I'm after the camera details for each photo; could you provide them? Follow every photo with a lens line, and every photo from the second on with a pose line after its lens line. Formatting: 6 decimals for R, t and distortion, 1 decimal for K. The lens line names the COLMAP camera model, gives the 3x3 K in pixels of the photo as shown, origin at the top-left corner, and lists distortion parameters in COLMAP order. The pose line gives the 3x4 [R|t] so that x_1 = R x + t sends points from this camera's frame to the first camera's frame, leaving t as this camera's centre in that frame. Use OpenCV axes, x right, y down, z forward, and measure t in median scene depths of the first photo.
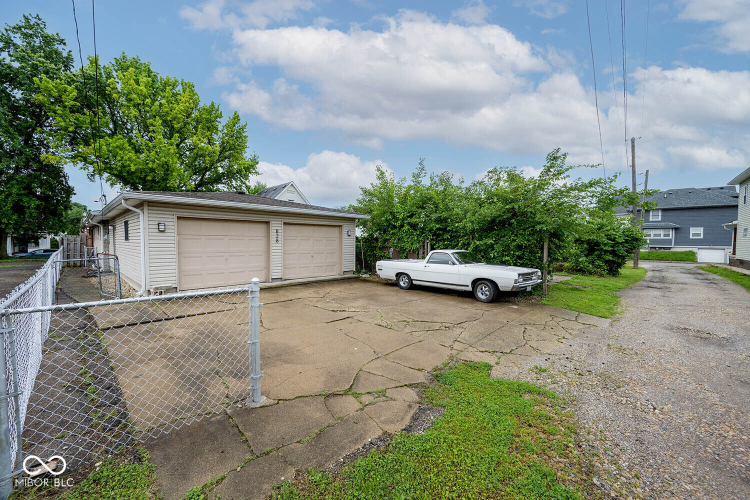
lens RADIAL K [[293.4, 0, 371.8], [0, 293.4, 251.6], [0, 0, 1]] dist [-0.003350, -0.000045]
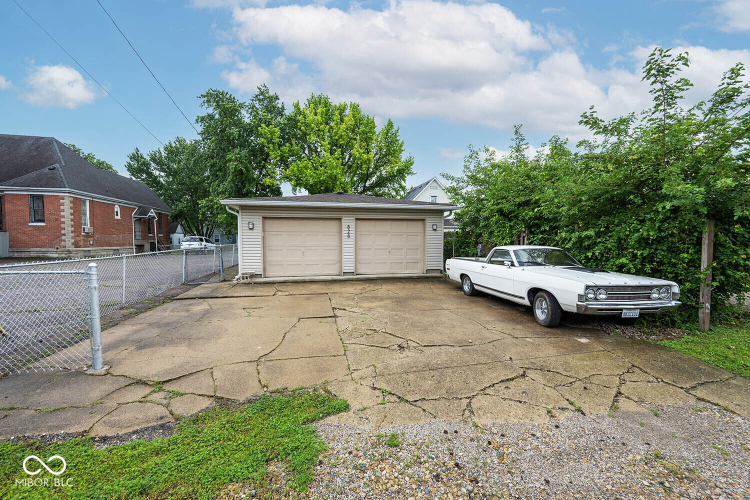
lens RADIAL K [[293.4, 0, 371.8], [0, 293.4, 251.6], [0, 0, 1]] dist [-0.003350, -0.000045]
pose [[0.829975, 0.019098, -0.557474, 0.370894], [-0.013358, 0.999808, 0.014364, 0.002647], [0.557641, -0.004475, 0.830070, 0.205277]]
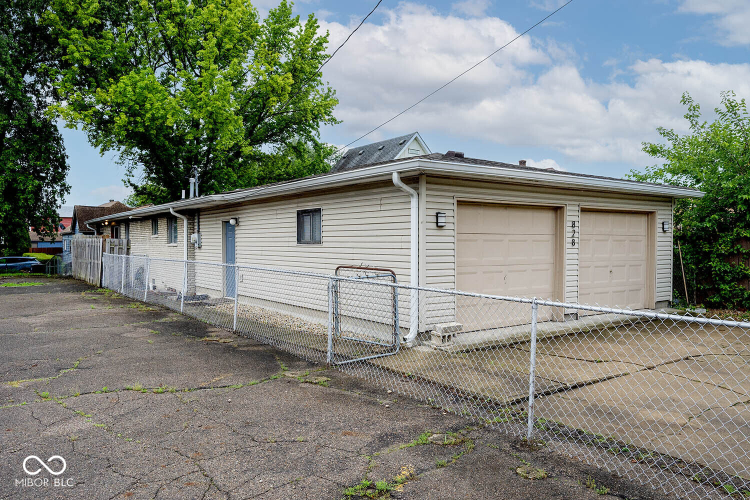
lens RADIAL K [[552.7, 0, 375.0], [0, 552.7, 250.0], [0, 0, 1]] dist [-0.007606, -0.002727]
pose [[0.983372, -0.003545, -0.181567, -0.557833], [-0.000200, 0.999788, -0.020607, -0.003656], [0.181601, 0.020301, 0.983163, -0.051565]]
